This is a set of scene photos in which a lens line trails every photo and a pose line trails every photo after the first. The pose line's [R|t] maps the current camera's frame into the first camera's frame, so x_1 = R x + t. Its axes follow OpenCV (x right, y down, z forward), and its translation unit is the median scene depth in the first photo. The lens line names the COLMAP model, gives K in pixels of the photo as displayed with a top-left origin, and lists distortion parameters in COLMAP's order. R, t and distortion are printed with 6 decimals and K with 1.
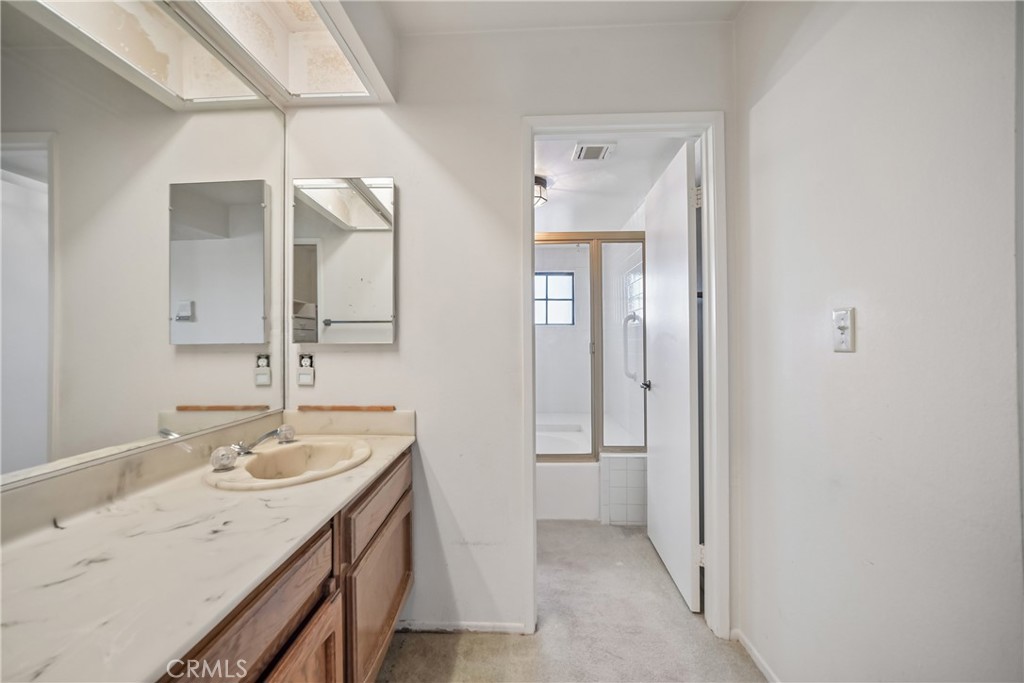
lens RADIAL K [[409.9, 0, 495.3], [0, 409.9, 337.7], [0, 0, 1]] dist [0.003956, 0.000904]
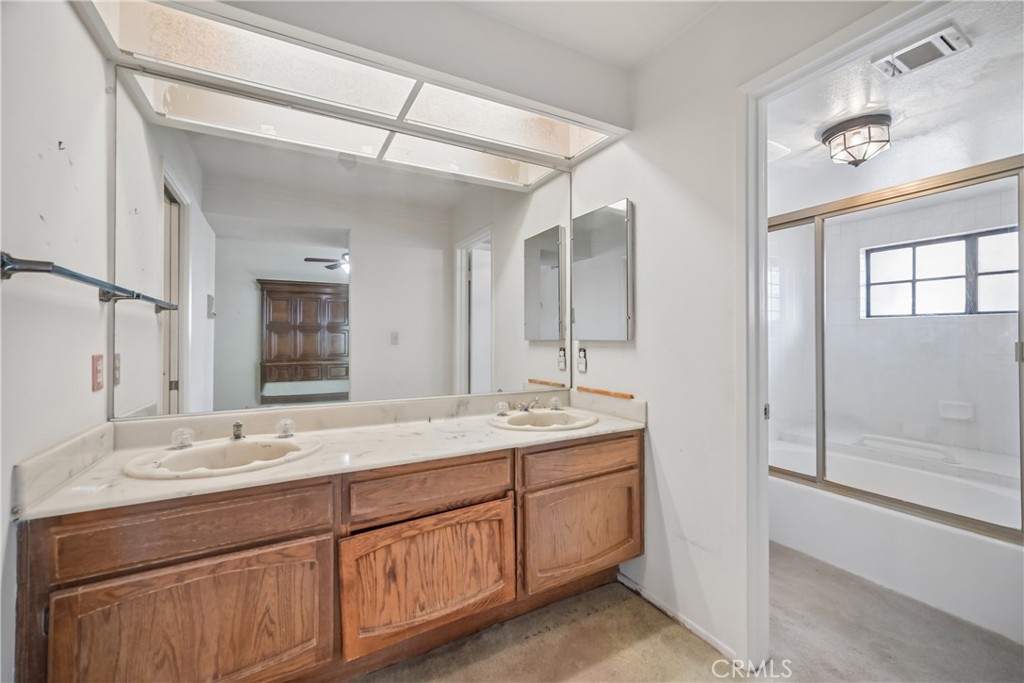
lens RADIAL K [[409.9, 0, 514.2], [0, 409.9, 337.9], [0, 0, 1]] dist [0.003956, 0.000904]
pose [[0.537018, 0.001936, -0.843568, 0.546593], [0.004112, 0.999979, 0.004913, -0.000781], [0.843561, -0.006107, 0.536999, 0.104463]]
